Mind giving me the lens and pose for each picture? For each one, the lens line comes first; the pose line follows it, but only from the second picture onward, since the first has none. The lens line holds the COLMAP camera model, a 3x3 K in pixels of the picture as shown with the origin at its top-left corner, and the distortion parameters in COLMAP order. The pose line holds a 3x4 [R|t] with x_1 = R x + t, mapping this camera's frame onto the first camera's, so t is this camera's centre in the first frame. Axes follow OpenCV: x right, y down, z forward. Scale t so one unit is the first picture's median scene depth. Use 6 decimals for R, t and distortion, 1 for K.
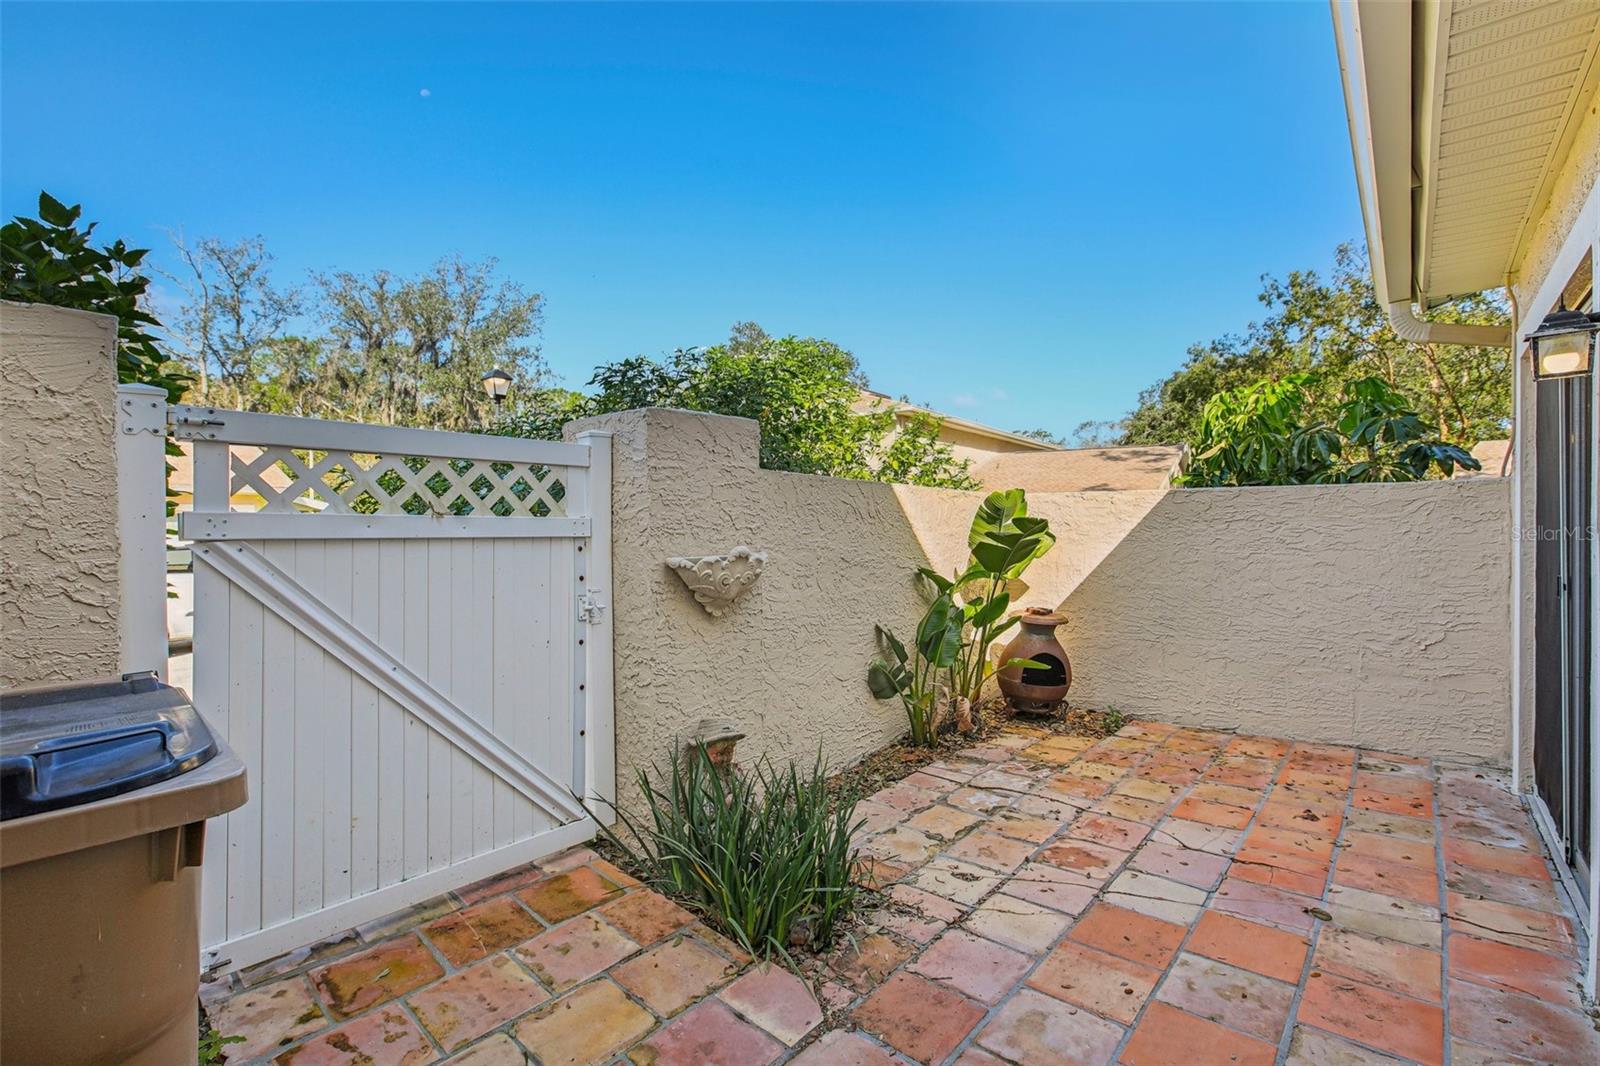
lens RADIAL K [[722.3, 0, 796.4], [0, 722.3, 526.8], [0, 0, 1]] dist [-0.015781, 0.009983]
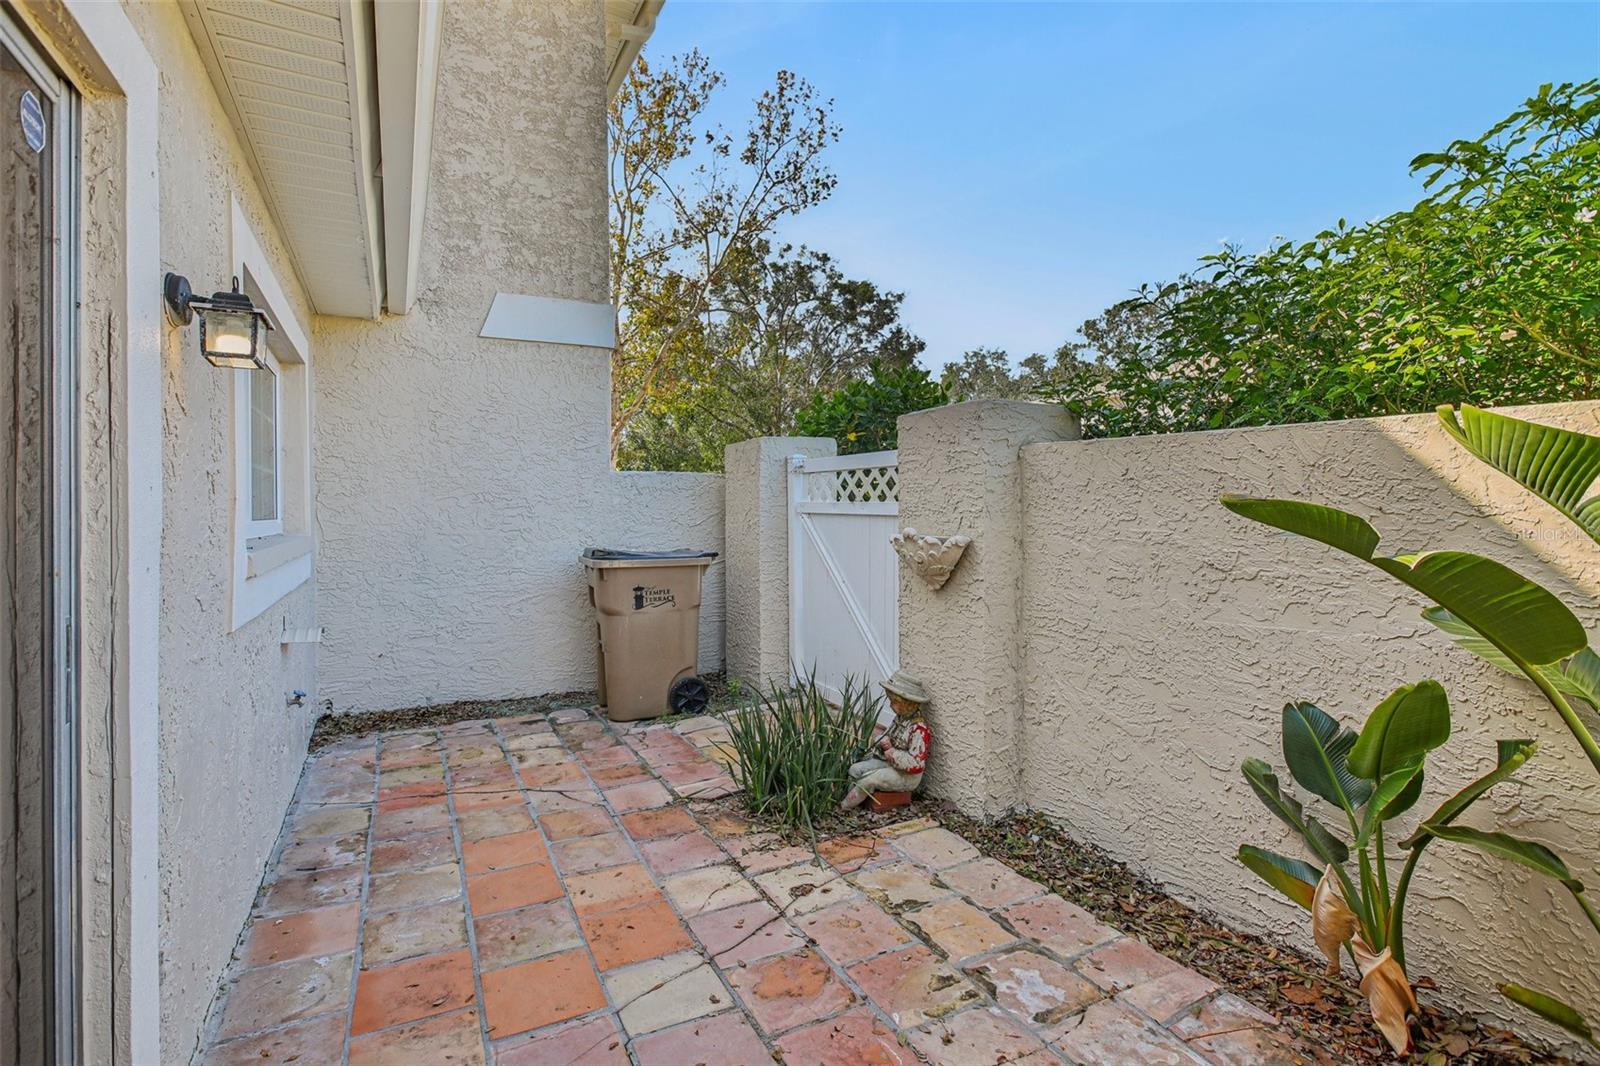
lens RADIAL K [[722.3, 0, 797.3], [0, 722.3, 523.2], [0, 0, 1]] dist [-0.015781, 0.009983]
pose [[-0.345151, 0.030403, -0.938055, 1.112606], [0.009280, 0.999537, 0.028981, -0.014683], [0.938501, 0.001298, -0.345273, 1.335928]]
